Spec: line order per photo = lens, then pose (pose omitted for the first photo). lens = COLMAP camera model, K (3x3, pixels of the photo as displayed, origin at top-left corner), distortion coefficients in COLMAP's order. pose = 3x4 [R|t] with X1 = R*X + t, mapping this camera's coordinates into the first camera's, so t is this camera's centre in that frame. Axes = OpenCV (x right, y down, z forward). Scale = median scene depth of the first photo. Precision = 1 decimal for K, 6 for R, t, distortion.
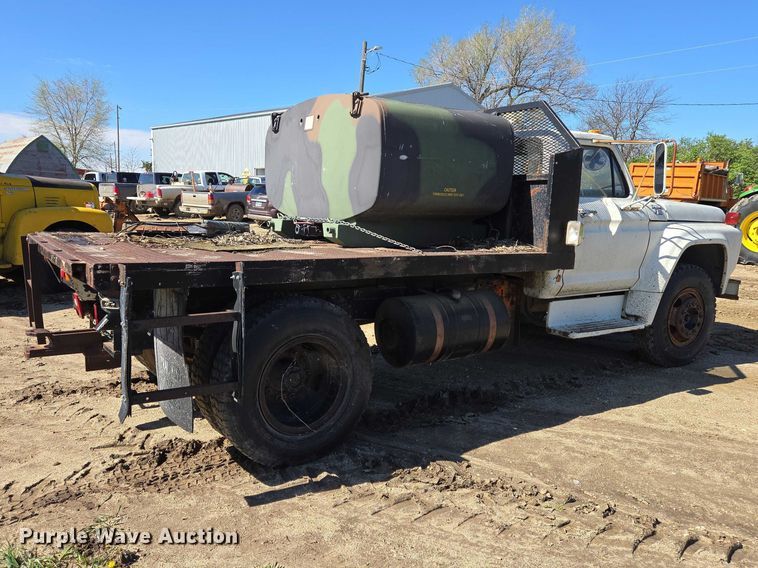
lens RADIAL K [[588.9, 0, 346.6], [0, 588.9, 294.5], [0, 0, 1]] dist [0.085234, -0.103115]
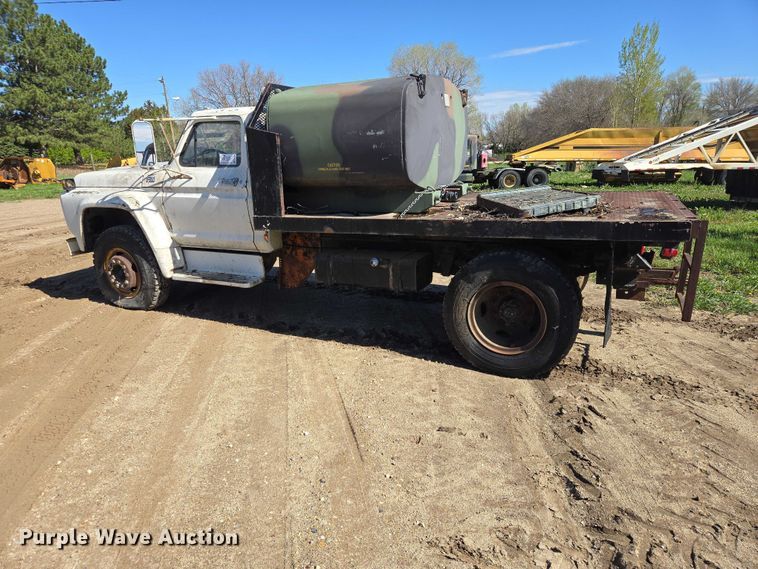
lens RADIAL K [[503.0, 0, 376.5], [0, 503.0, 282.9], [0, 0, 1]] dist [0.070632, -0.059270]
pose [[-0.535764, -0.220409, 0.815093, -0.804399], [0.144882, 0.927016, 0.345905, -0.300680], [-0.831845, 0.303416, -0.464729, 1.562801]]
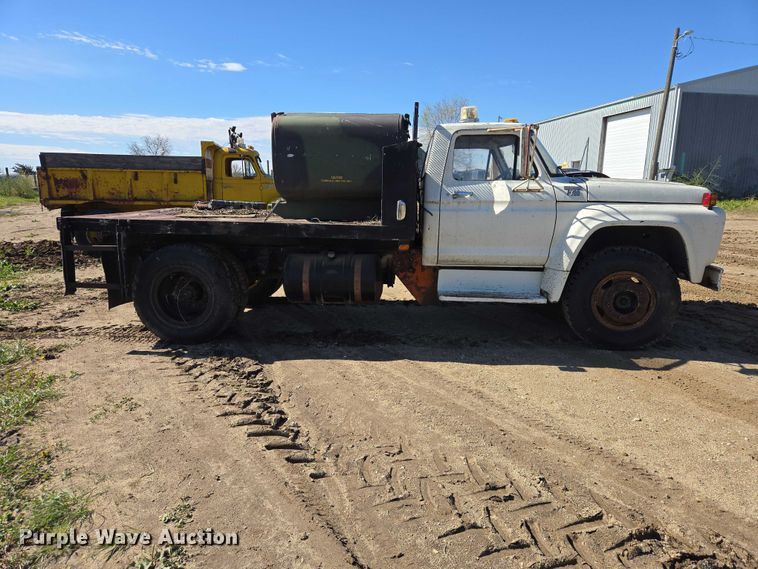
lens RADIAL K [[503.0, 0, 376.5], [0, 503.0, 282.9], [0, 0, 1]] dist [0.070632, -0.059270]
pose [[0.810547, 0.089863, -0.578739, 0.826733], [-0.079836, 0.995888, 0.042821, 0.005985], [0.580207, 0.011496, 0.814388, 0.101620]]
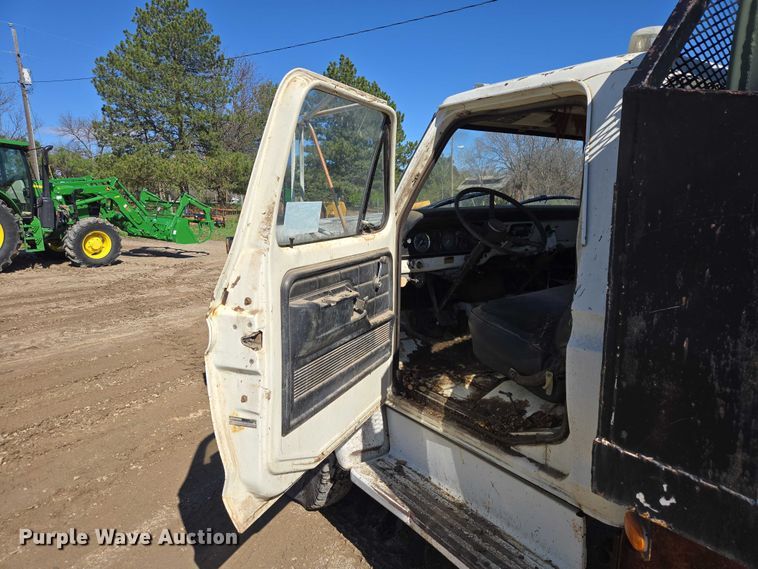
lens RADIAL K [[503.0, 0, 376.5], [0, 503.0, 282.9], [0, 0, 1]] dist [0.070632, -0.059270]
pose [[-0.049642, -0.180859, 0.982255, -0.134694], [0.152686, 0.970534, 0.186418, -0.257484], [-0.987027, 0.159231, -0.020564, 1.381499]]
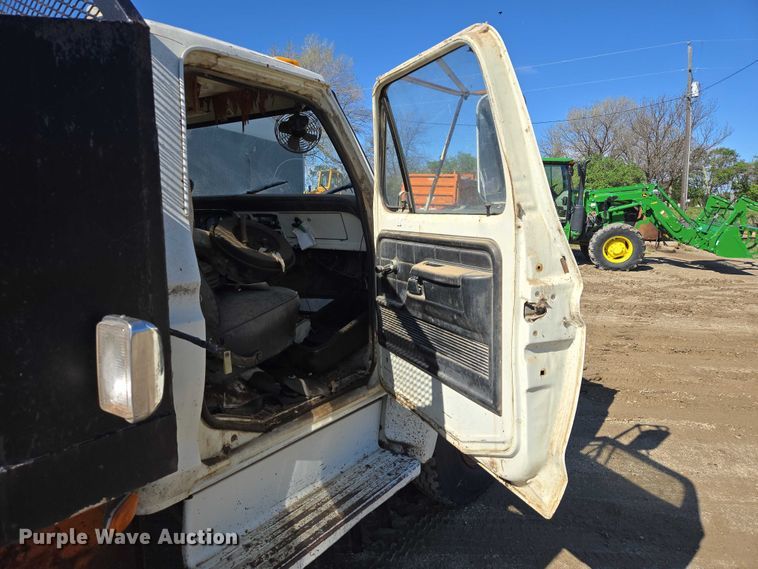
lens RADIAL K [[503.0, 0, 376.5], [0, 503.0, 282.9], [0, 0, 1]] dist [0.070632, -0.059270]
pose [[0.930208, -0.072357, 0.359829, 0.346791], [0.075930, 0.997104, 0.004216, -0.112524], [-0.359092, 0.023400, 0.933009, 0.659562]]
